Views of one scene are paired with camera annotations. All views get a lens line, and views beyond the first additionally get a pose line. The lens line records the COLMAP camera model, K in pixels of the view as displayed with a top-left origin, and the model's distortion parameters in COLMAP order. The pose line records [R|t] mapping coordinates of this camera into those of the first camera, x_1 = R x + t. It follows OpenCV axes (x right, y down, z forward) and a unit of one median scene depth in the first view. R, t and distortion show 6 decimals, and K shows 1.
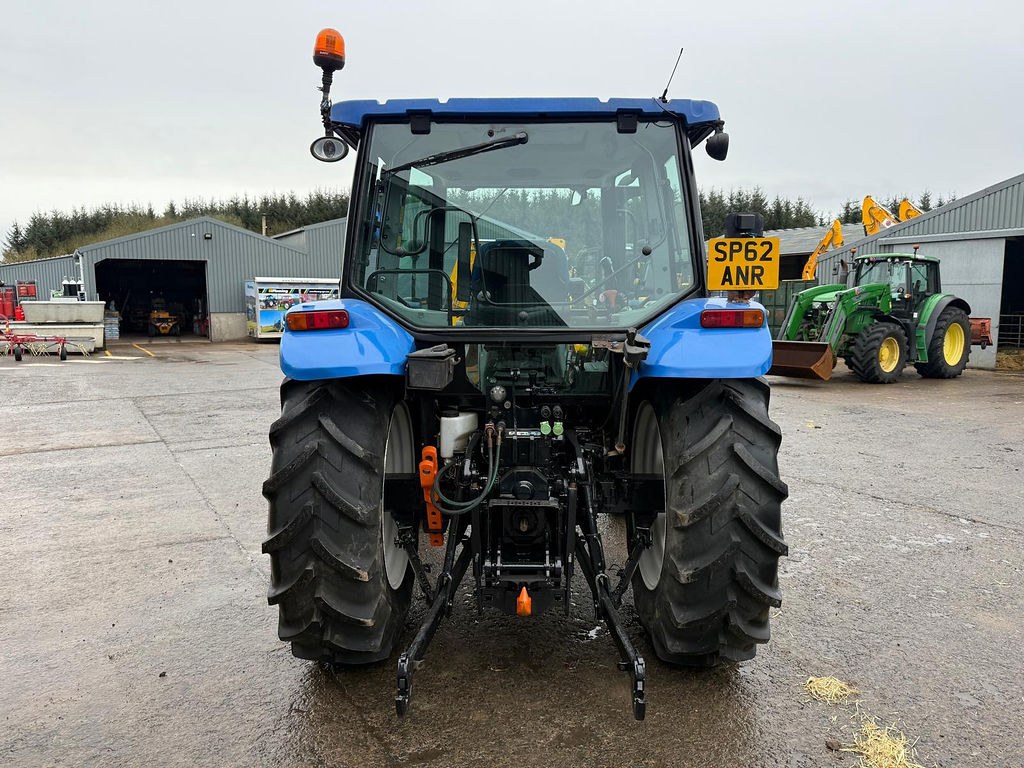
lens RADIAL K [[724.8, 0, 512.3], [0, 724.8, 384.7], [0, 0, 1]] dist [0.037373, -0.047346]
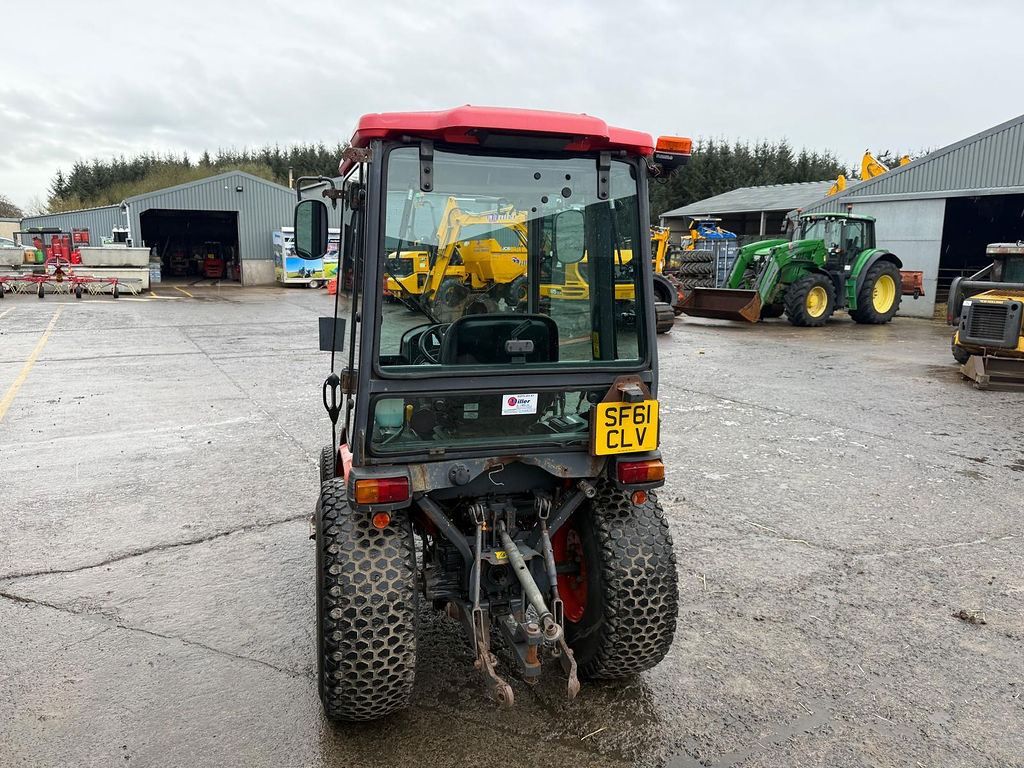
lens RADIAL K [[724.8, 0, 508.5], [0, 724.8, 382.0], [0, 0, 1]] dist [0.037373, -0.047346]
pose [[0.998795, 0.019394, -0.045084, 0.058705], [-0.016545, 0.997894, 0.062722, 0.015297], [0.046205, -0.061901, 0.997012, -0.129674]]
